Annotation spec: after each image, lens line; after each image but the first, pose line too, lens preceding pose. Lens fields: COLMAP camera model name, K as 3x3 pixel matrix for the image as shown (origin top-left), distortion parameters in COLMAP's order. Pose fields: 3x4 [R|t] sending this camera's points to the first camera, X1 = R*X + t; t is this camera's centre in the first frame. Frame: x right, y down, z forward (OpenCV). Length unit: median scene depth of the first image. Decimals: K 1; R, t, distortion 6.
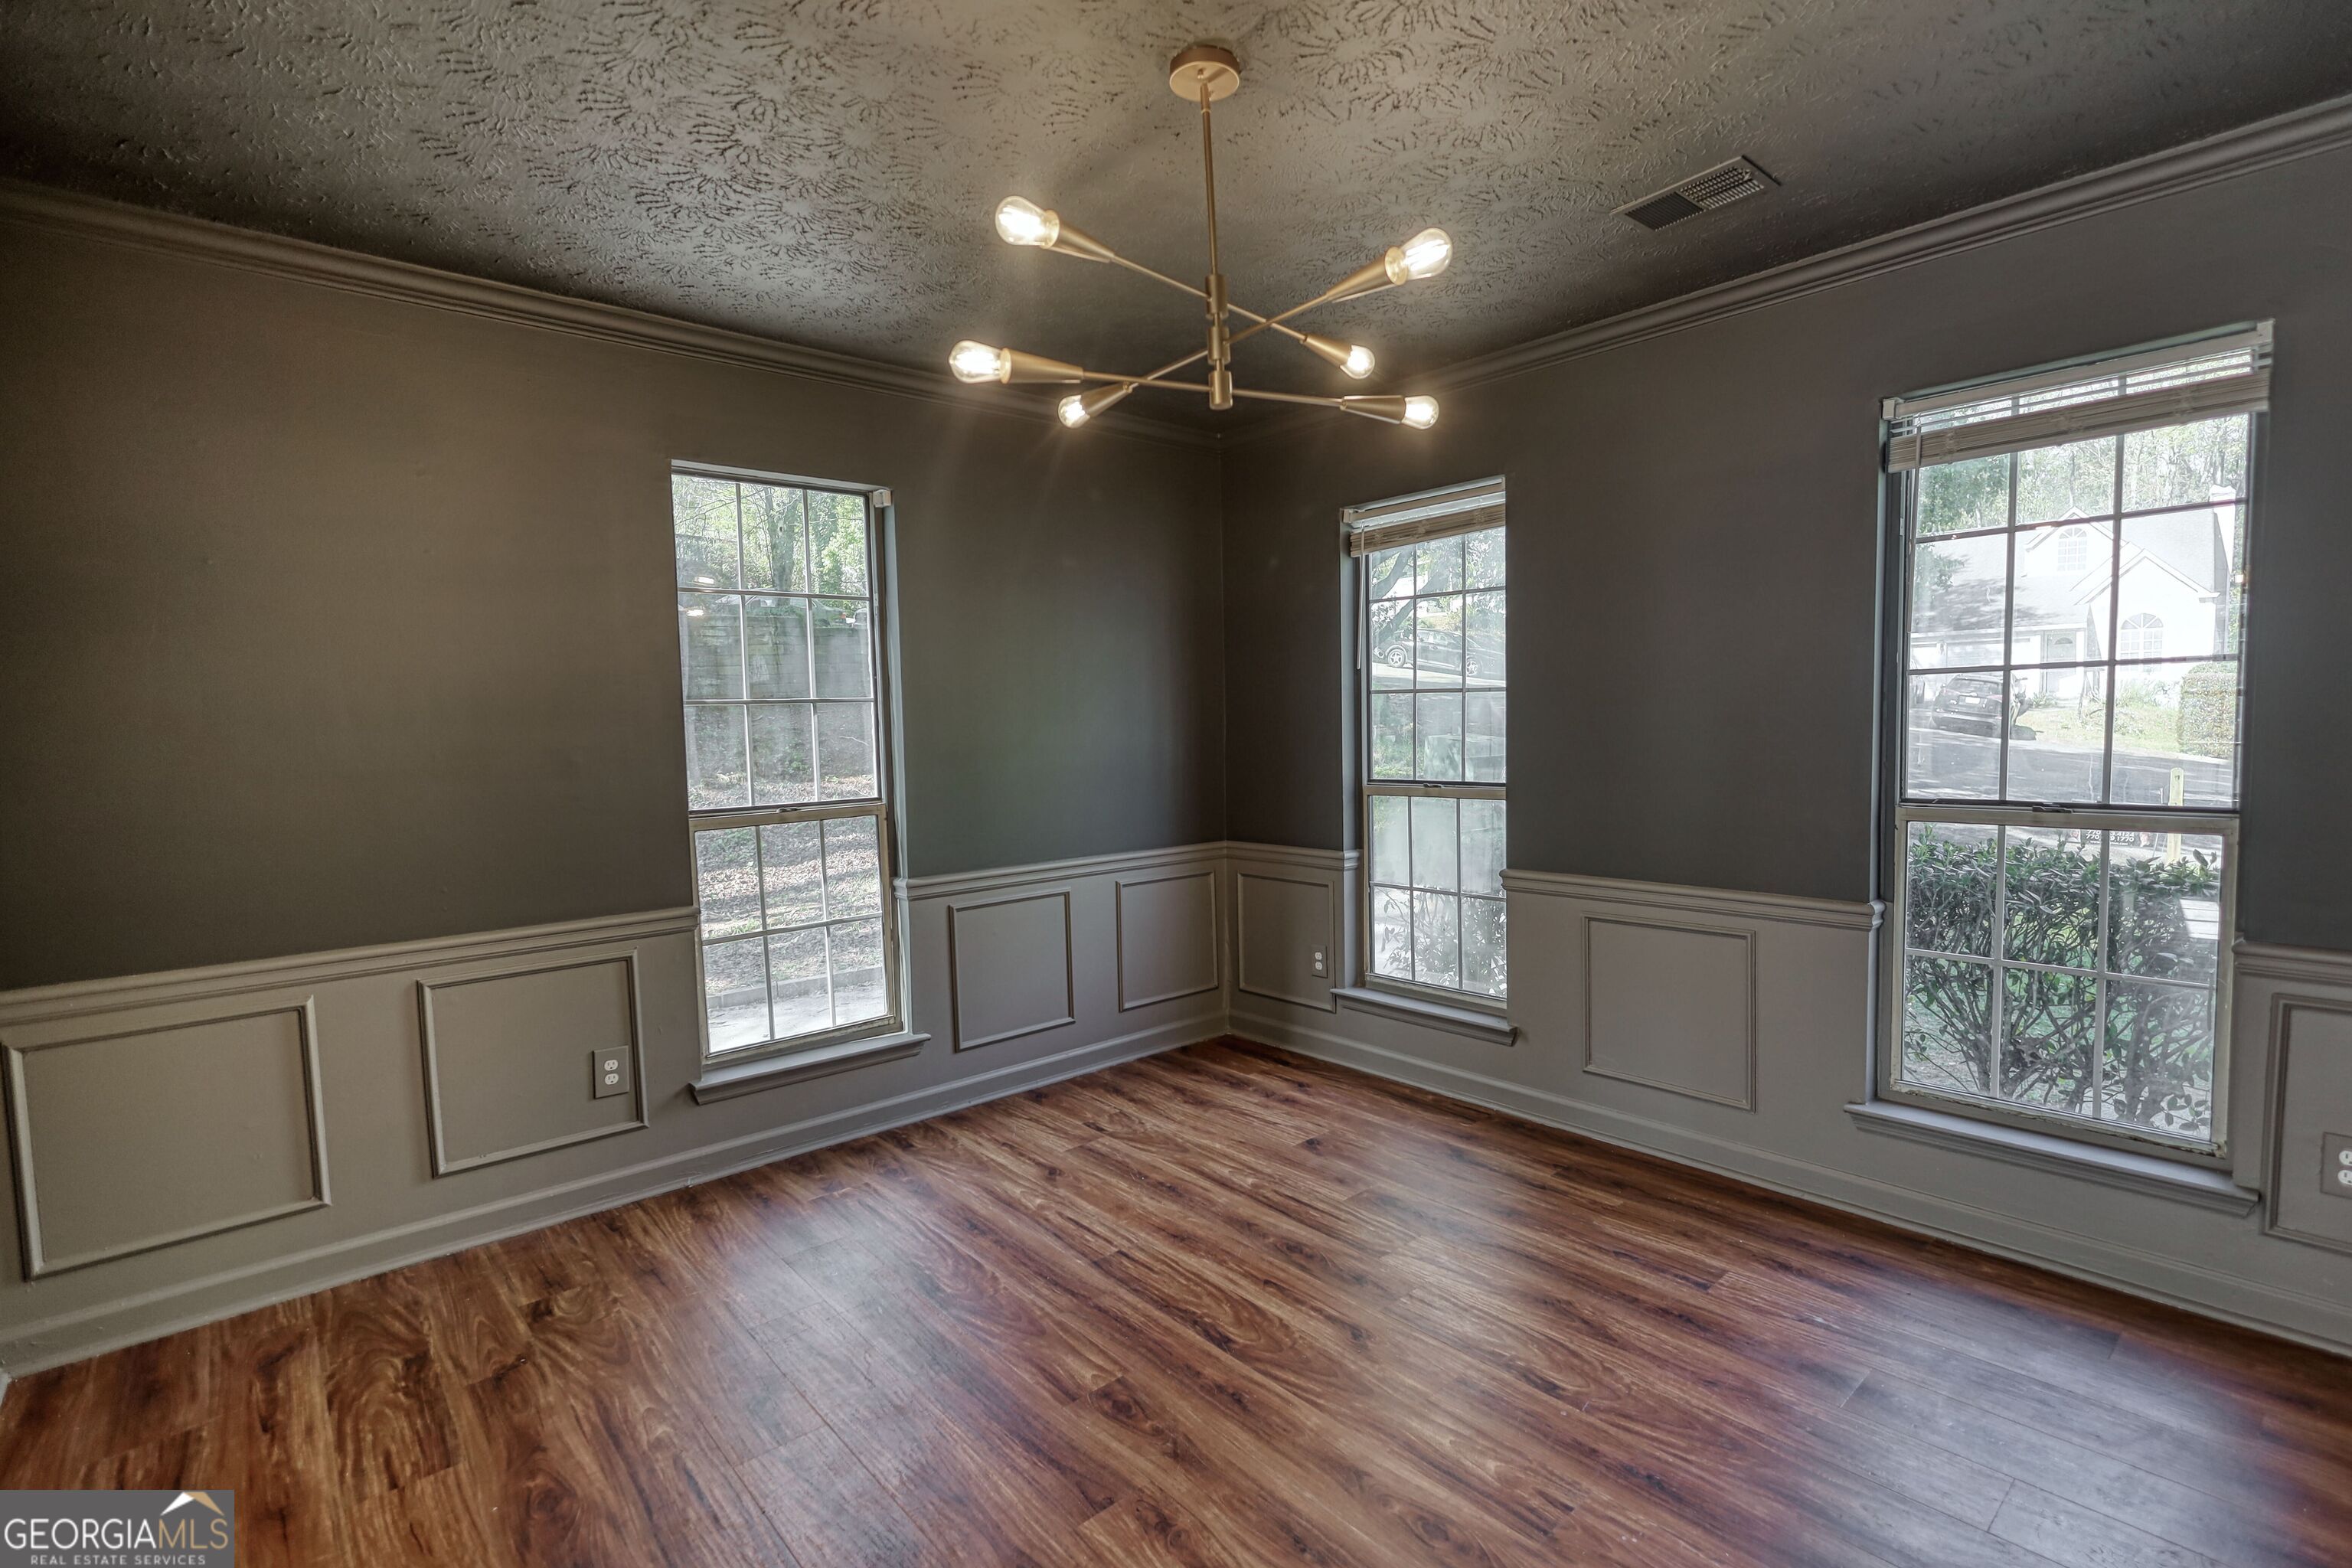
lens RADIAL K [[1101.9, 0, 1183.6], [0, 1101.9, 792.4], [0, 0, 1]] dist [-0.002255, 0.001245]
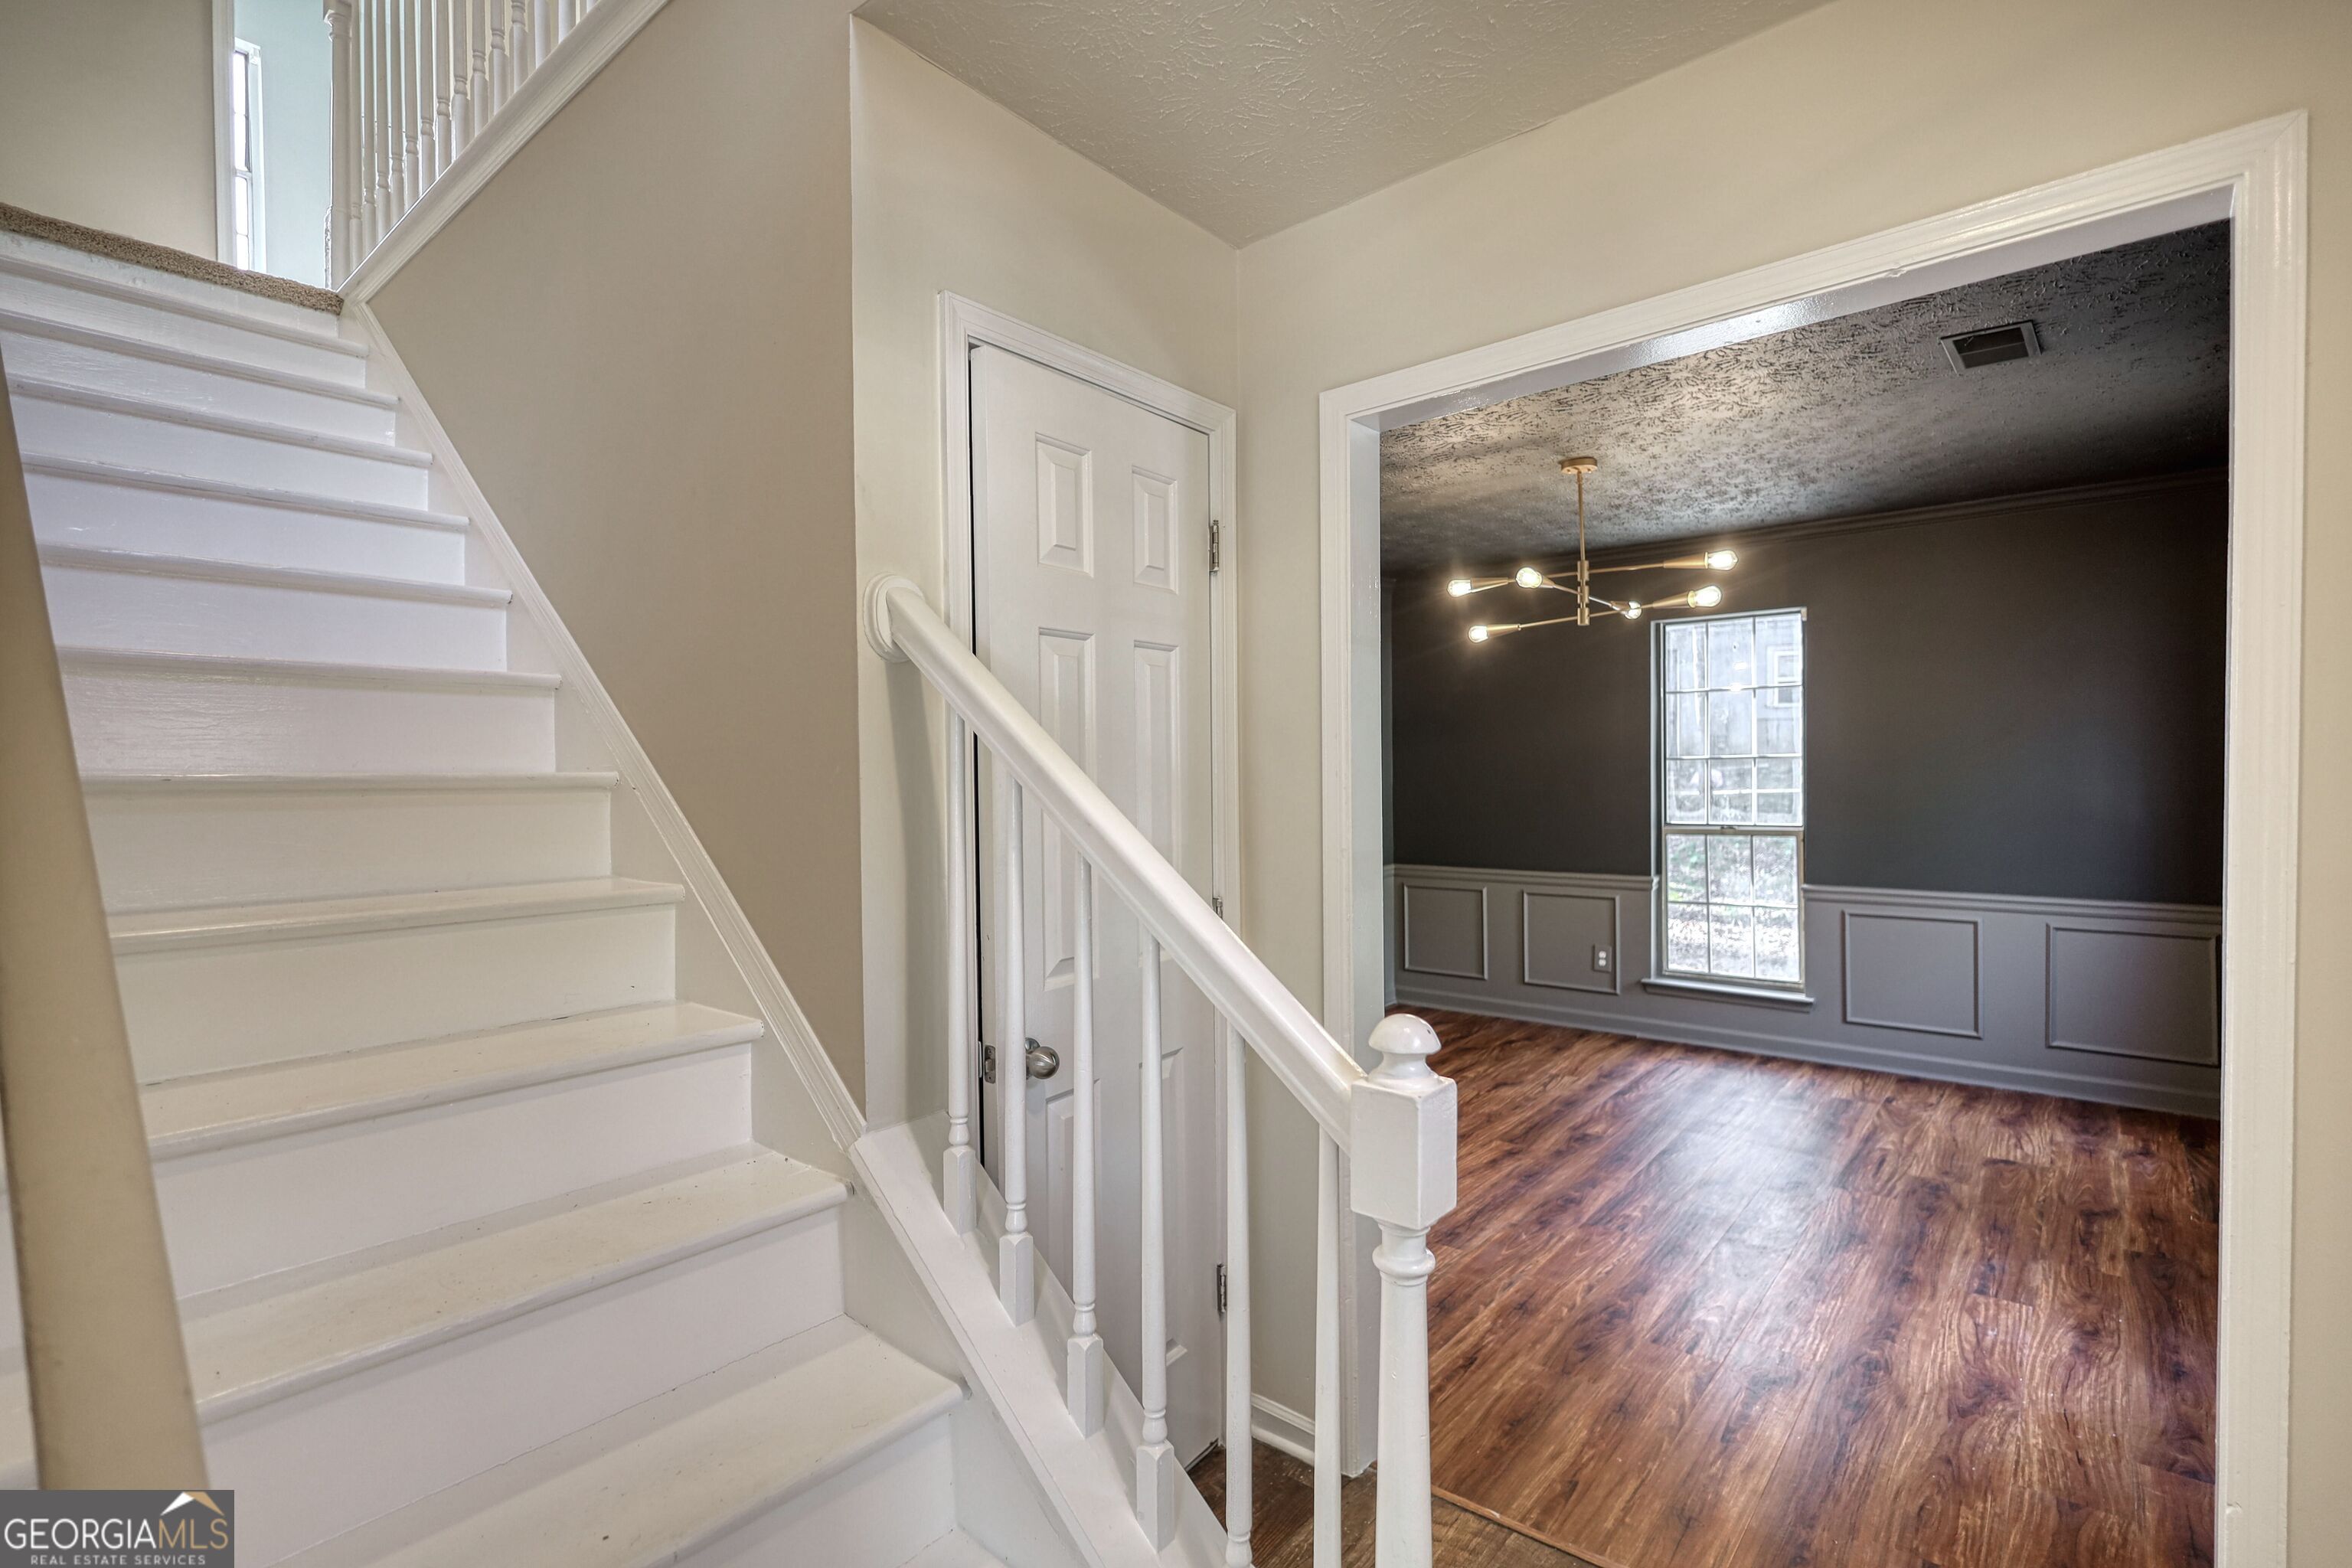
lens RADIAL K [[1101.9, 0, 1165.7], [0, 1101.9, 785.4], [0, 0, 1]] dist [-0.002255, 0.001245]
pose [[0.145777, 0.033582, -0.988747, 1.037173], [-0.059378, 0.997919, 0.025139, -0.035004], [0.987534, 0.055045, 0.147467, -0.013827]]
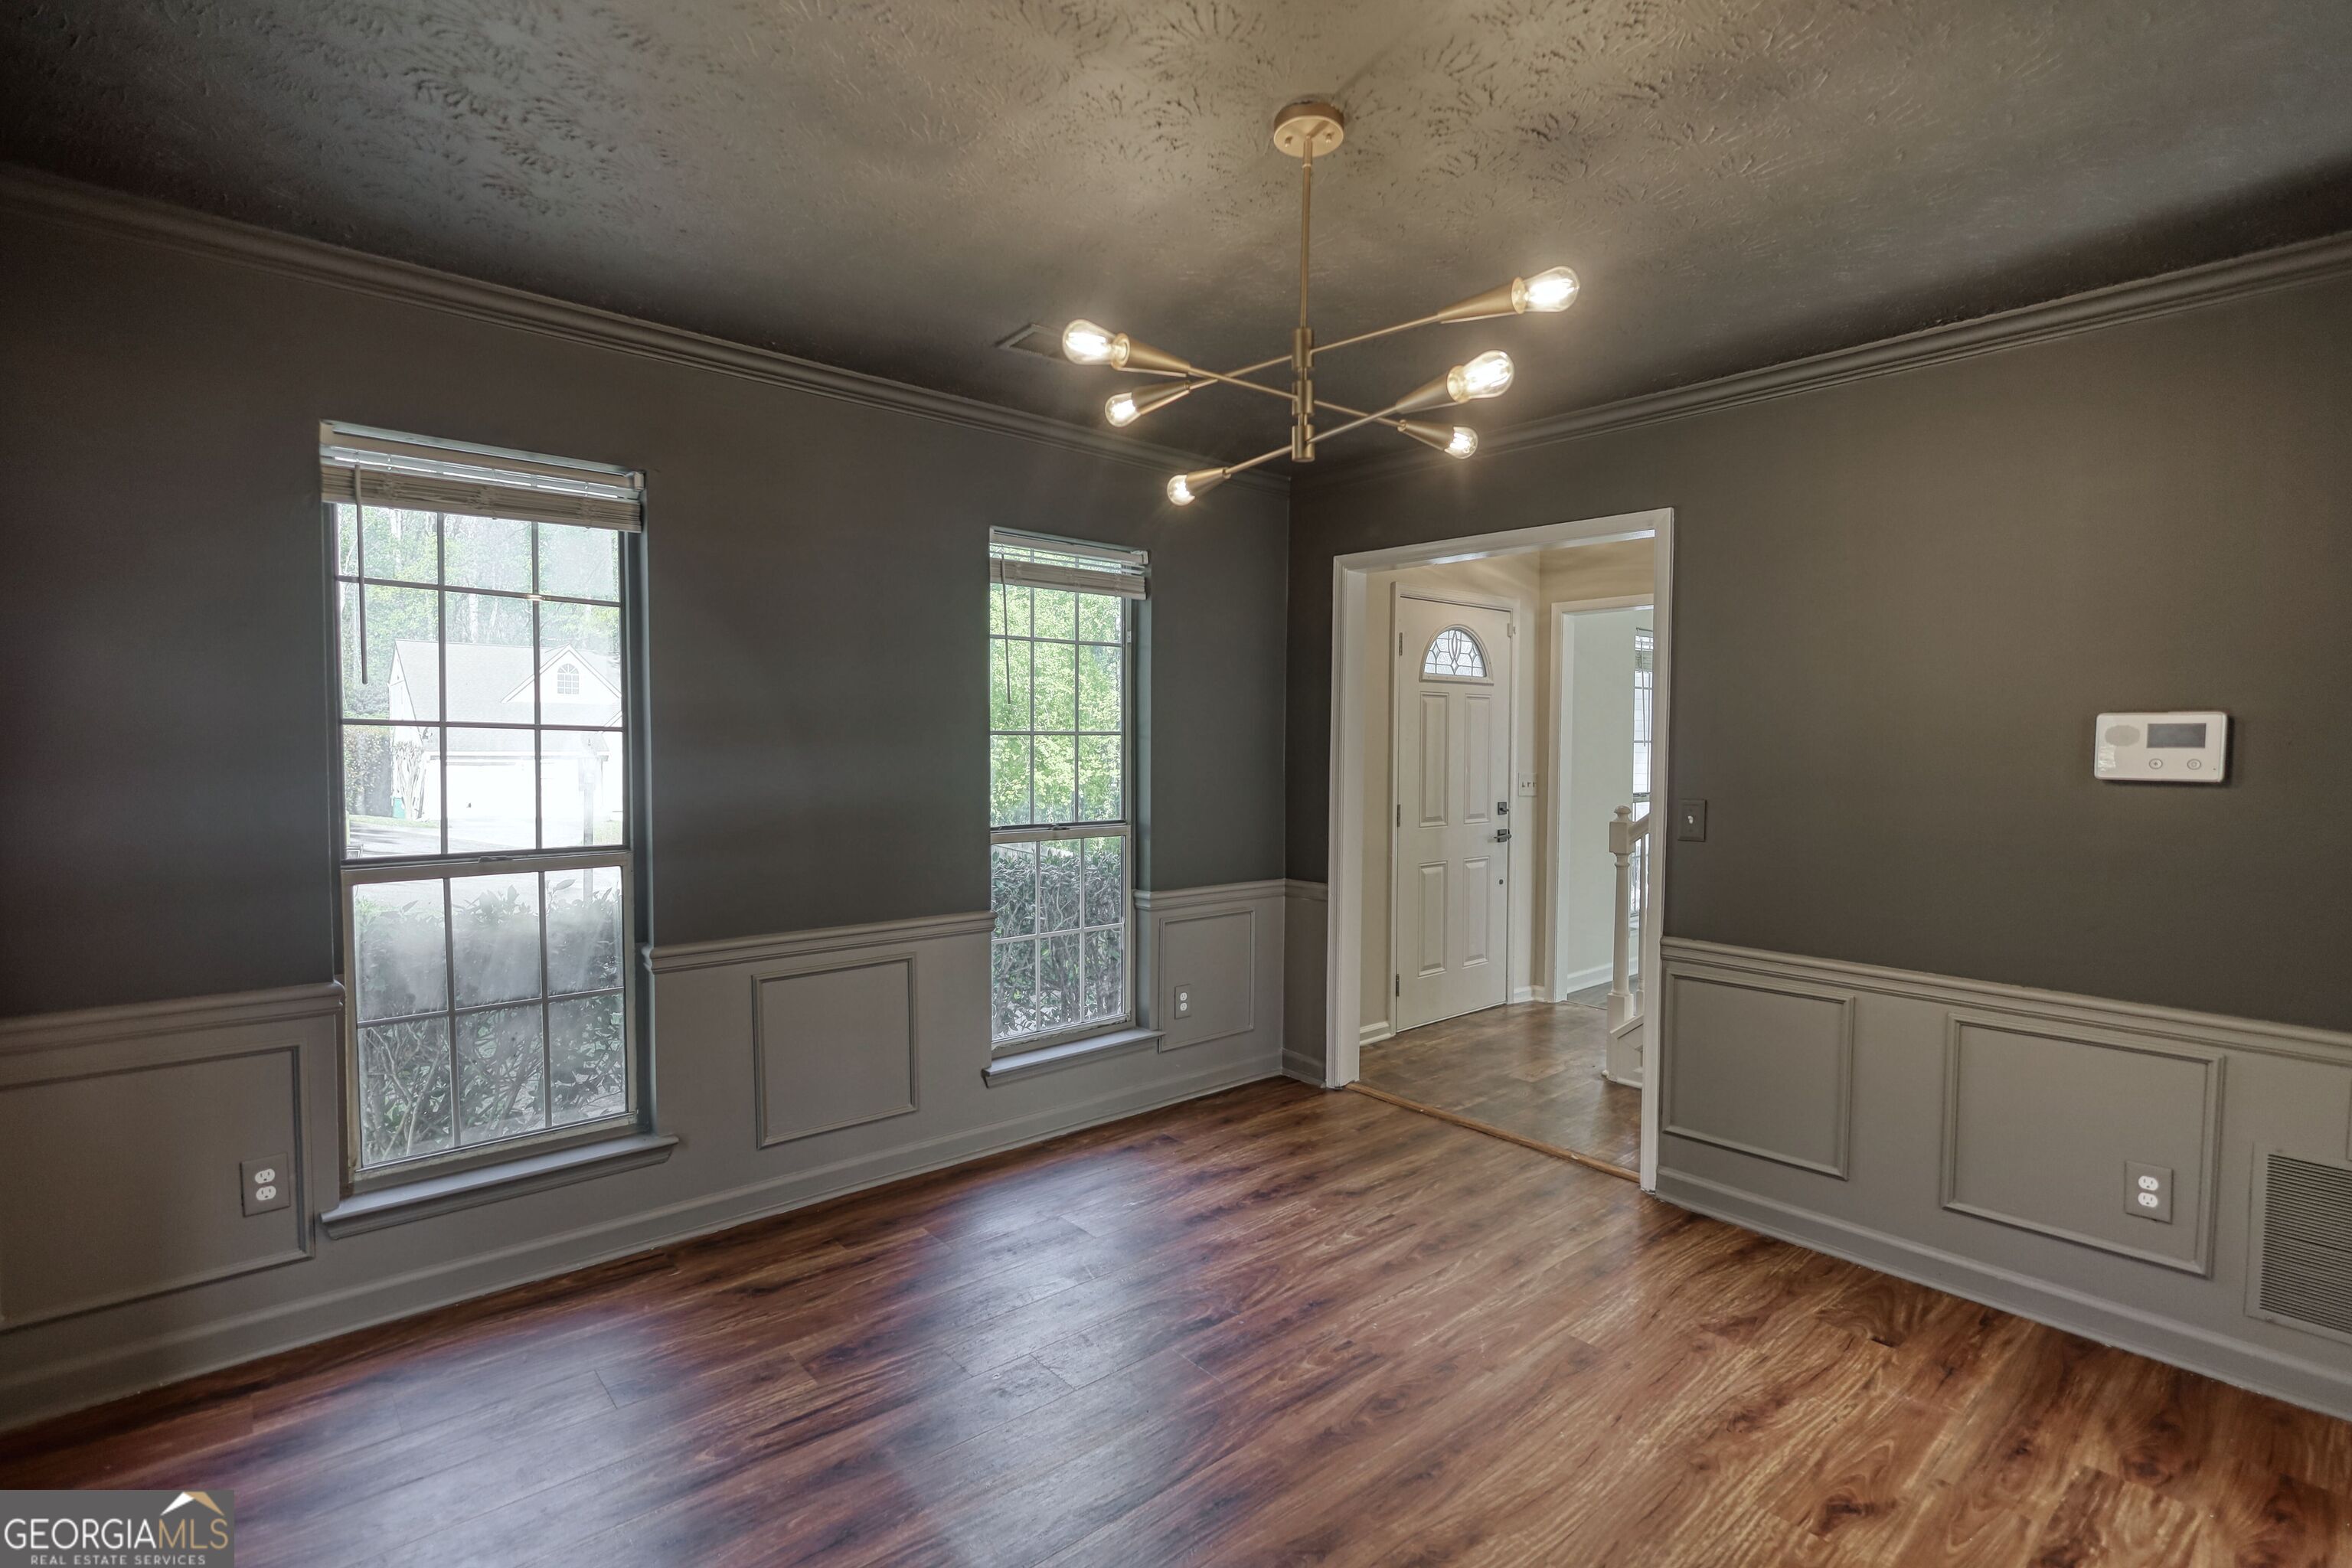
lens RADIAL K [[1101.9, 0, 1169.7], [0, 1101.9, 789.7], [0, 0, 1]] dist [-0.002255, 0.001245]
pose [[0.000294, -0.009968, 0.999950, -0.536378], [0.067666, 0.997659, 0.009925, -0.030673], [-0.997708, 0.067660, 0.000968, 0.620451]]
